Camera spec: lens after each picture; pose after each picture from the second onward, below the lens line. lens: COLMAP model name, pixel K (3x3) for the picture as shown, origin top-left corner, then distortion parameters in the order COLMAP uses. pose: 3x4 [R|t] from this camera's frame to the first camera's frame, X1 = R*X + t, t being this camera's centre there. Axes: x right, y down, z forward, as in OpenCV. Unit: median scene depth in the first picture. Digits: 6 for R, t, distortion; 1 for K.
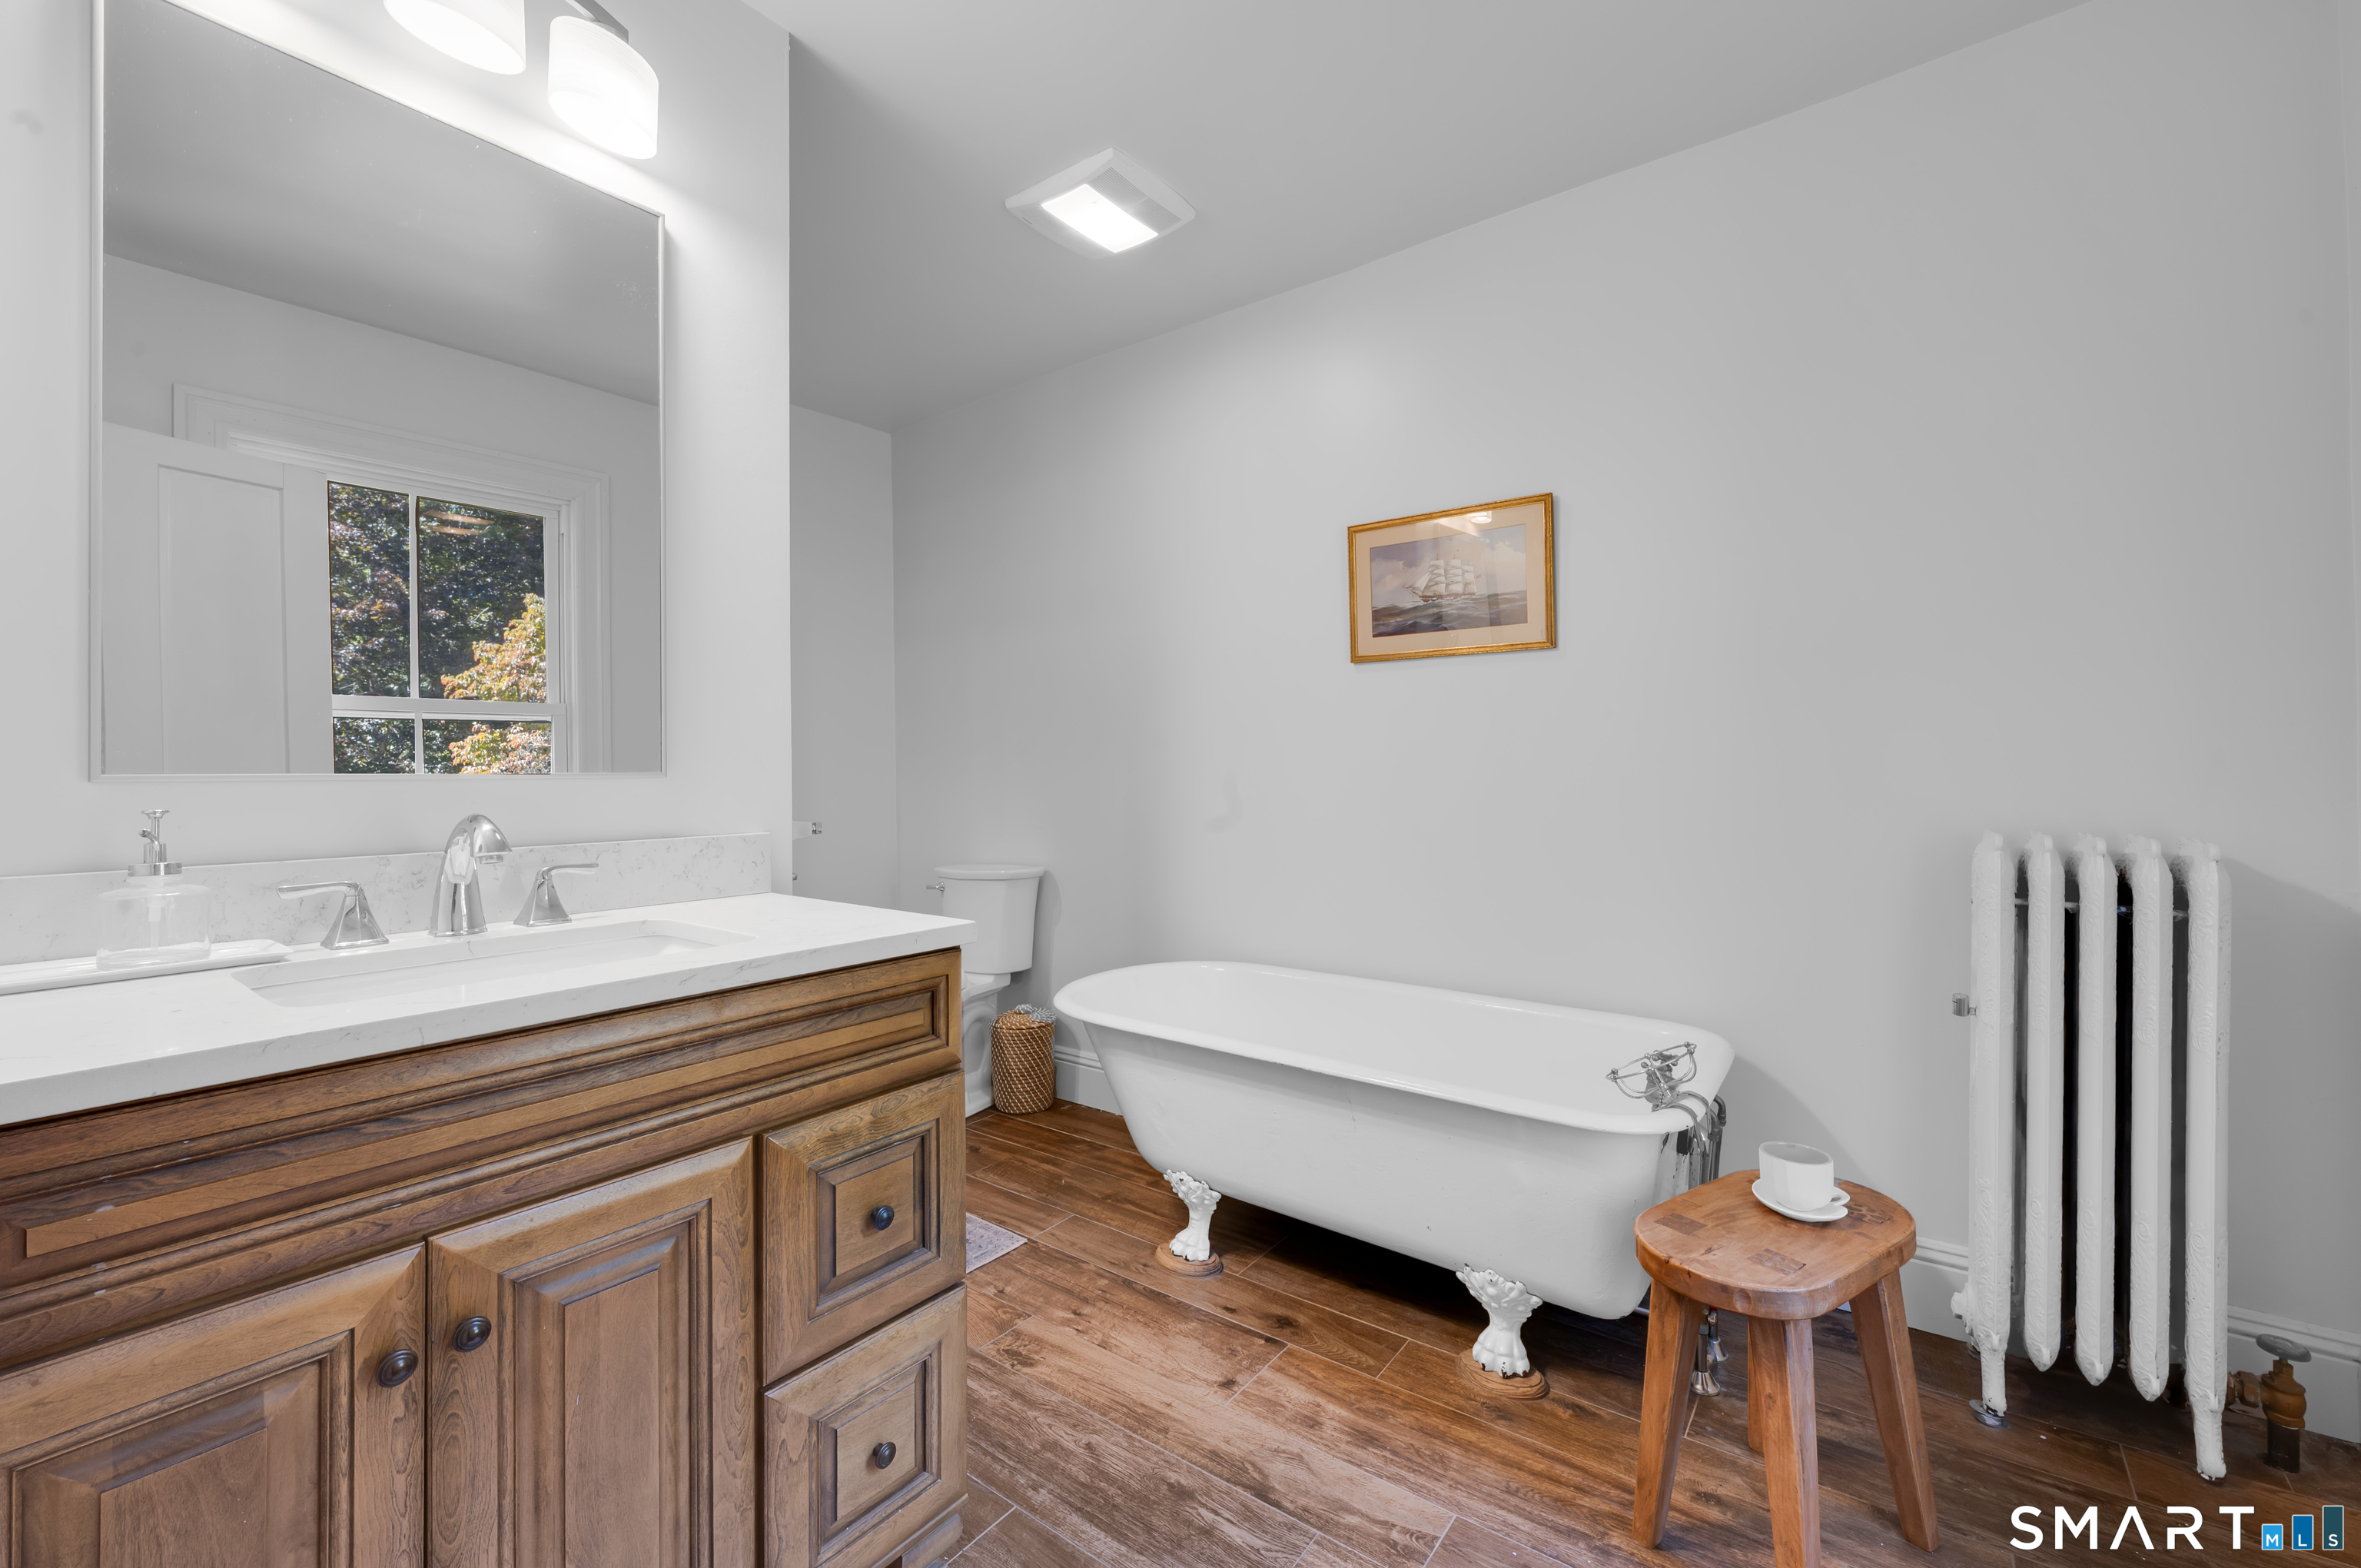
lens RADIAL K [[926.4, 0, 1166.0], [0, 926.4, 787.9], [0, 0, 1]] dist [0.000298, 0.000045]
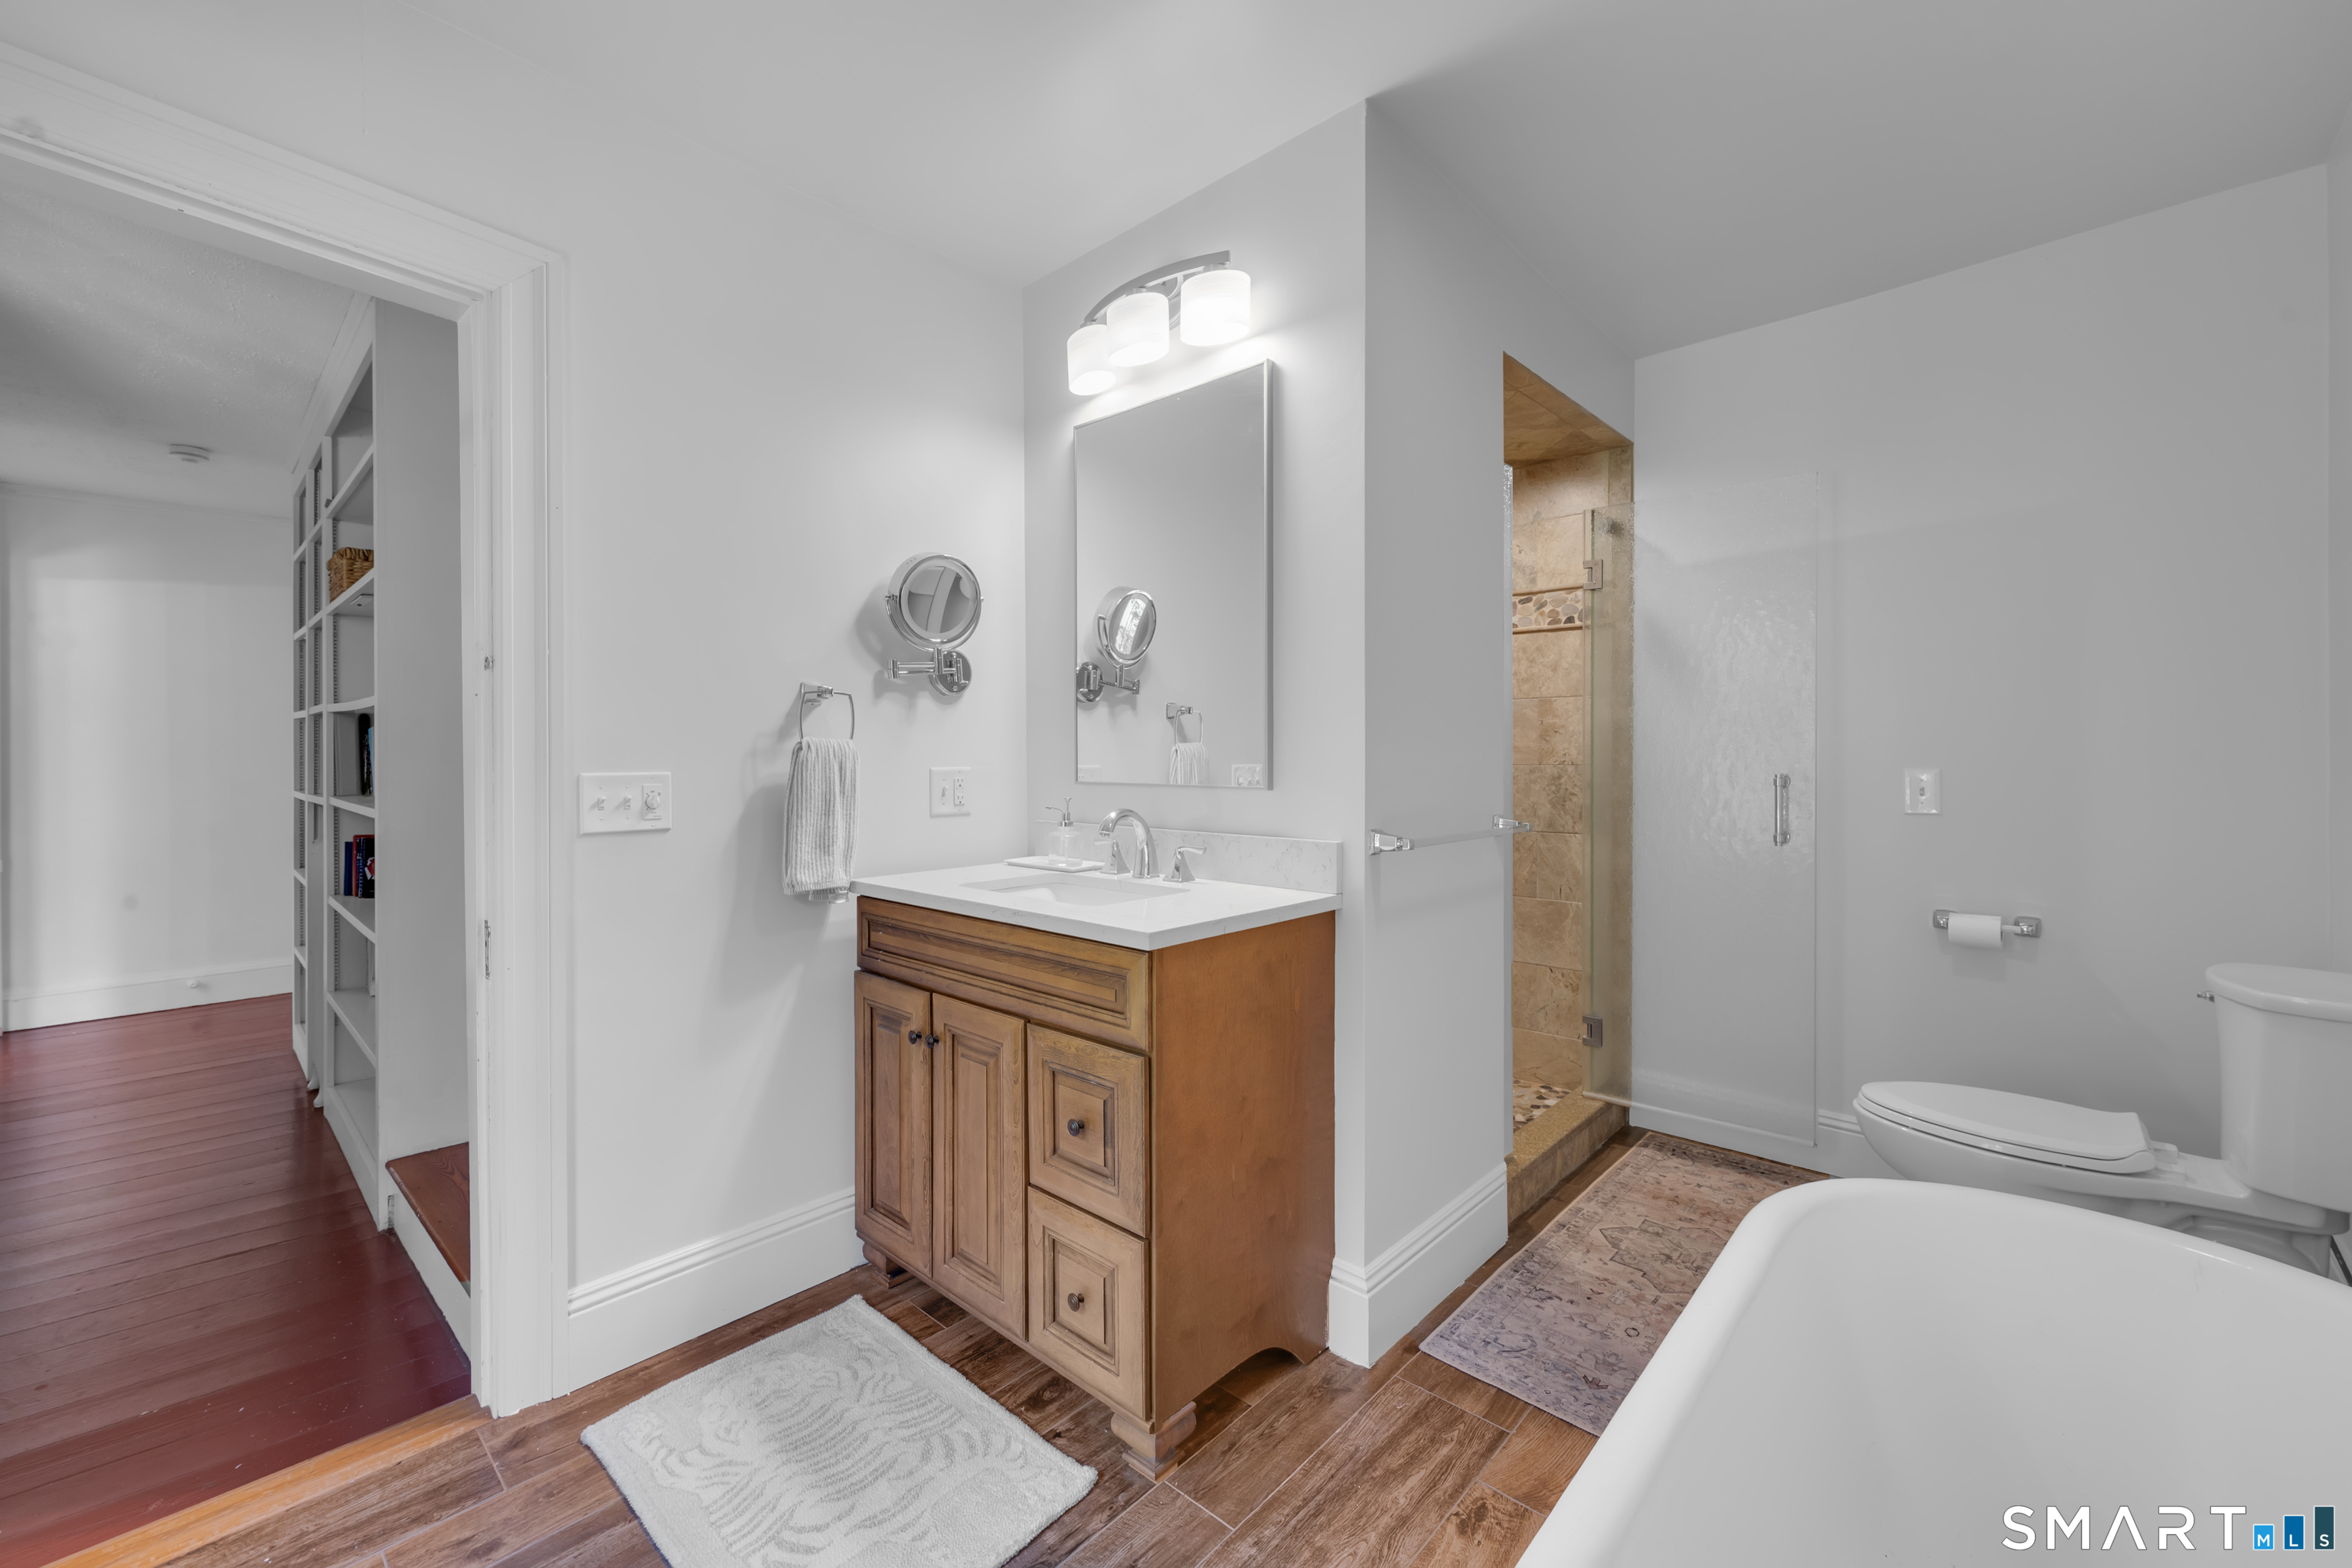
lens RADIAL K [[922.9, 0, 1161.6], [0, 922.9, 787.9], [0, 0, 1]] dist [0.000298, 0.000045]
pose [[-0.068641, 0.036466, -0.996975, 0.982844], [-0.011563, 0.999236, 0.037345, -0.079422], [0.997574, 0.014092, -0.068167, 1.183559]]
